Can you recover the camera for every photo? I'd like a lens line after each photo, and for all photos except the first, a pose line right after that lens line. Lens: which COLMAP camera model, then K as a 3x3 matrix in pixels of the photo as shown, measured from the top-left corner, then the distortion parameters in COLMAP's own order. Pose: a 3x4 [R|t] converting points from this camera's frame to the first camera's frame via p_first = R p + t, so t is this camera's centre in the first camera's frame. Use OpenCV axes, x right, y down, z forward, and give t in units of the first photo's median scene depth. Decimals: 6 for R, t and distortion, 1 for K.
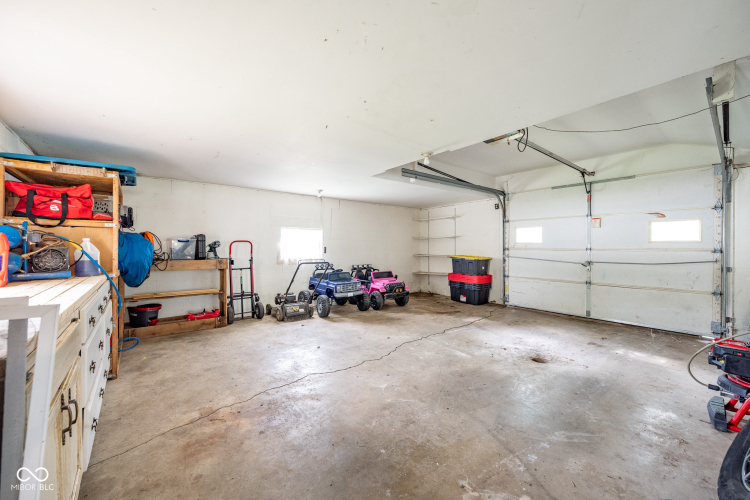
lens RADIAL K [[301.5, 0, 373.5], [0, 301.5, 249.8], [0, 0, 1]] dist [-0.002092, 0.000092]
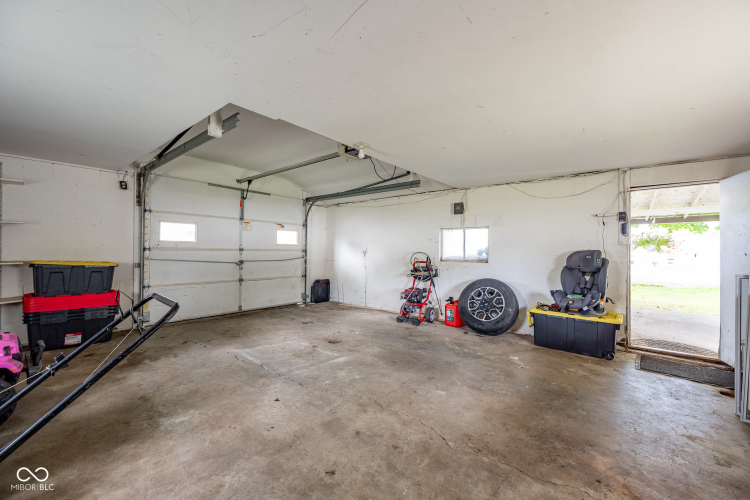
lens RADIAL K [[301.5, 0, 374.1], [0, 301.5, 250.3], [0, 0, 1]] dist [-0.002092, 0.000092]
pose [[-0.219673, -0.006373, 0.975553, -0.593106], [-0.006030, 0.999968, 0.005175, -0.009896], [-0.975555, -0.004746, -0.219705, 0.972078]]
